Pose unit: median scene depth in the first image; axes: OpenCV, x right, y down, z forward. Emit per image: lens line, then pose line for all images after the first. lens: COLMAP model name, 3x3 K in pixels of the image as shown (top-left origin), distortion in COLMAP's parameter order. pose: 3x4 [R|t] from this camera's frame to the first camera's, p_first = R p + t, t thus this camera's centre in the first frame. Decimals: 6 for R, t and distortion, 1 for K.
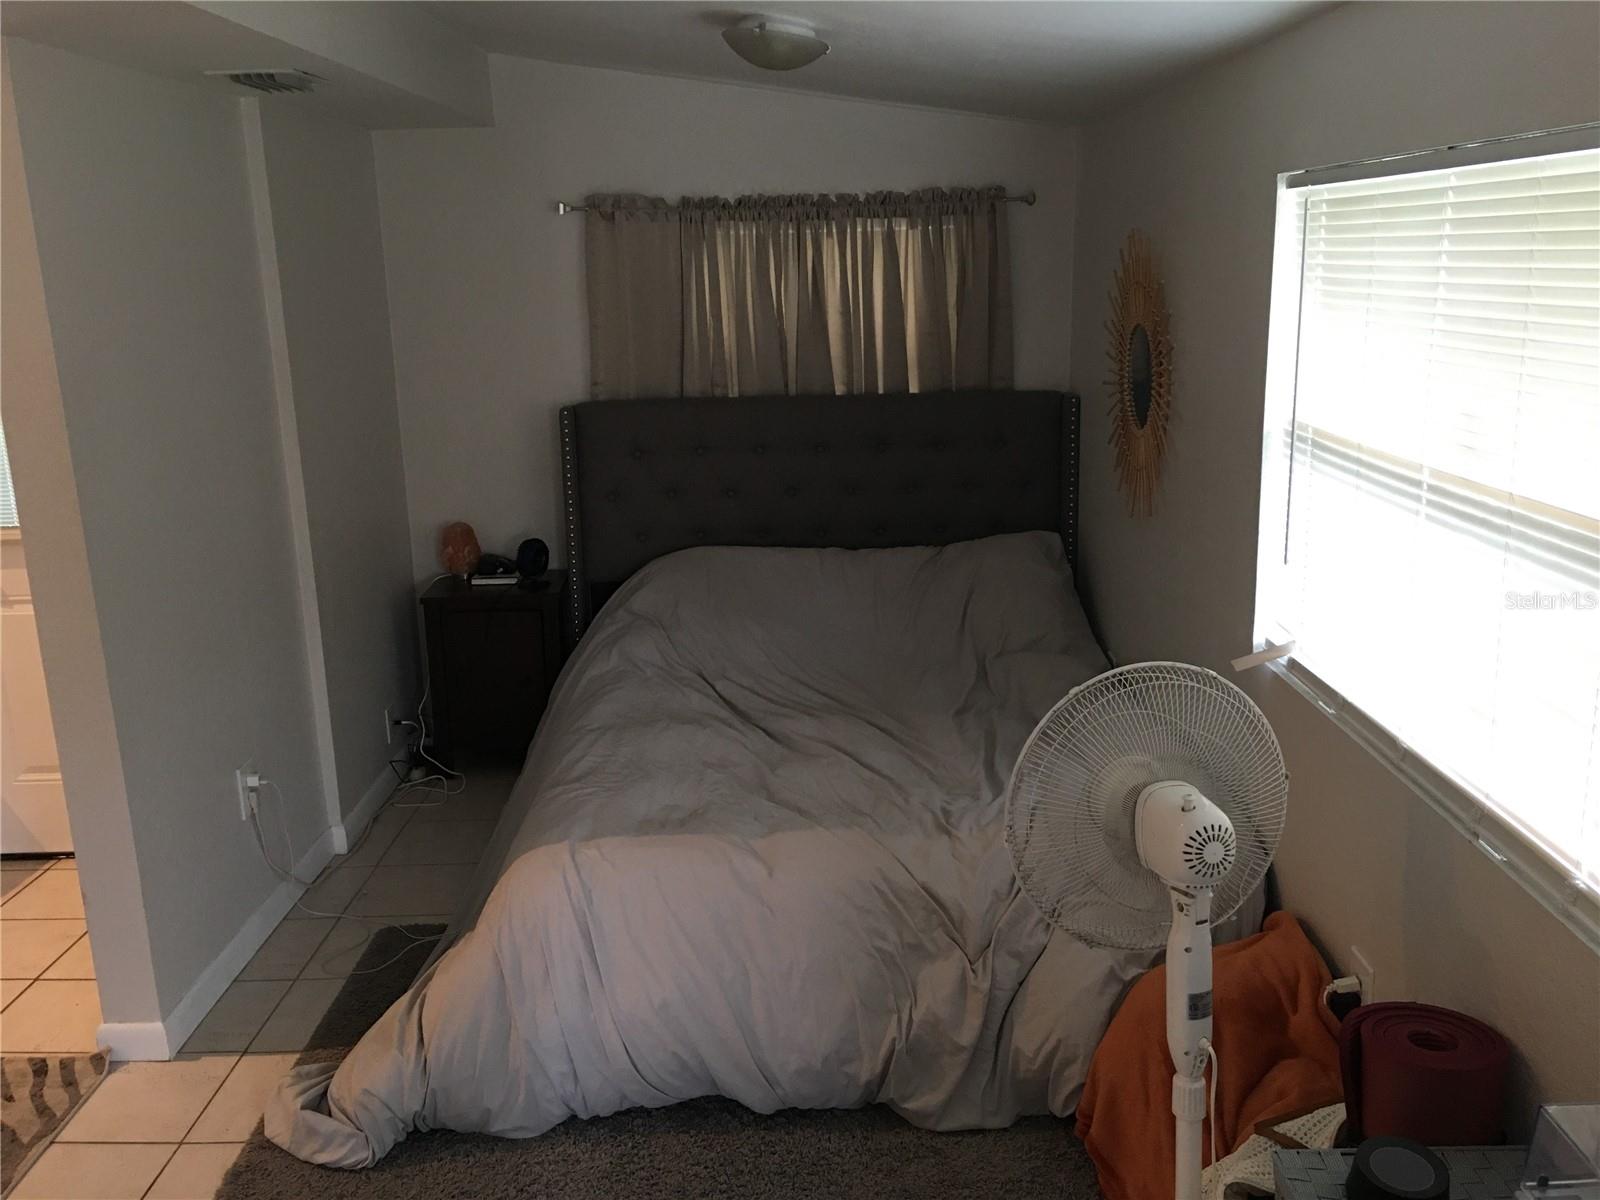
lens RADIAL K [[1359.6, 0, 797.7], [0, 1359.6, 578.4], [0, 0, 1]] dist [0.141582, -0.226579]
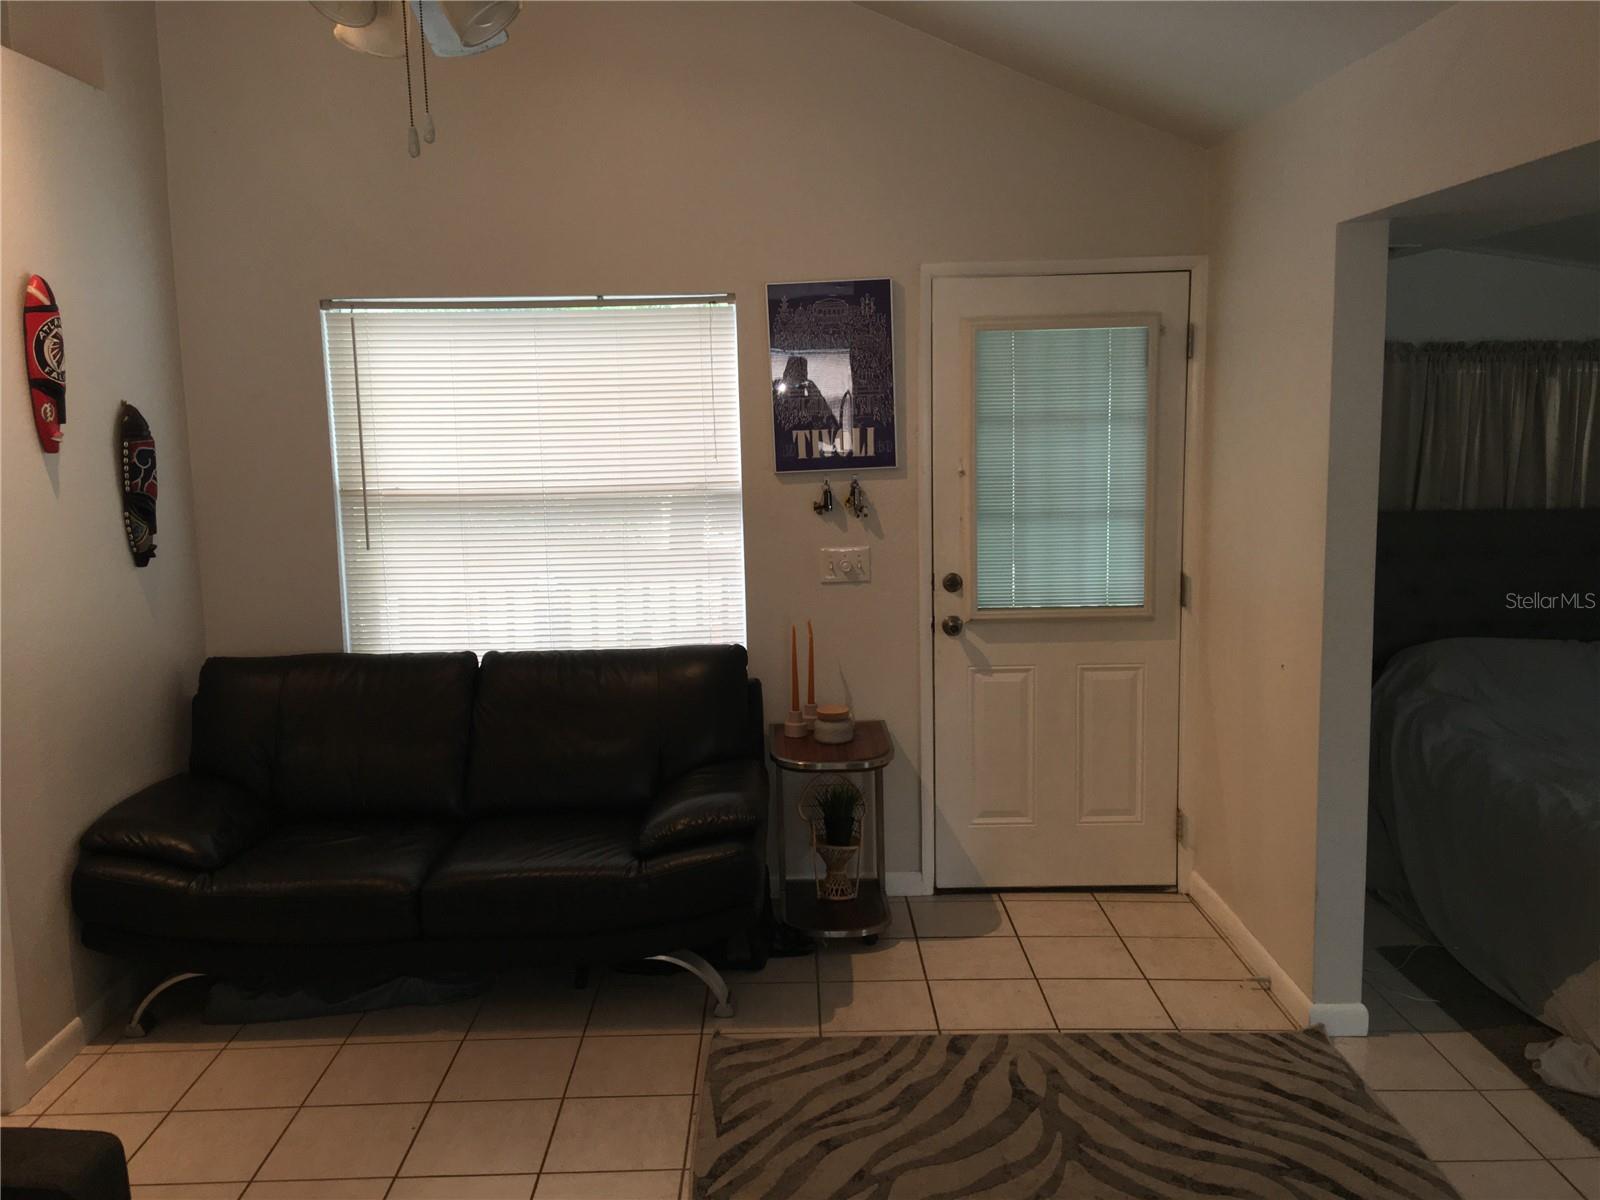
lens RADIAL K [[1359.6, 0, 797.7], [0, 1359.6, 578.4], [0, 0, 1]] dist [0.141582, -0.226579]
pose [[0.999881, 0.008279, 0.013033, -0.719270], [-0.006894, 0.994659, -0.102987, 0.057860], [-0.013816, 0.102885, 0.994597, -0.179853]]
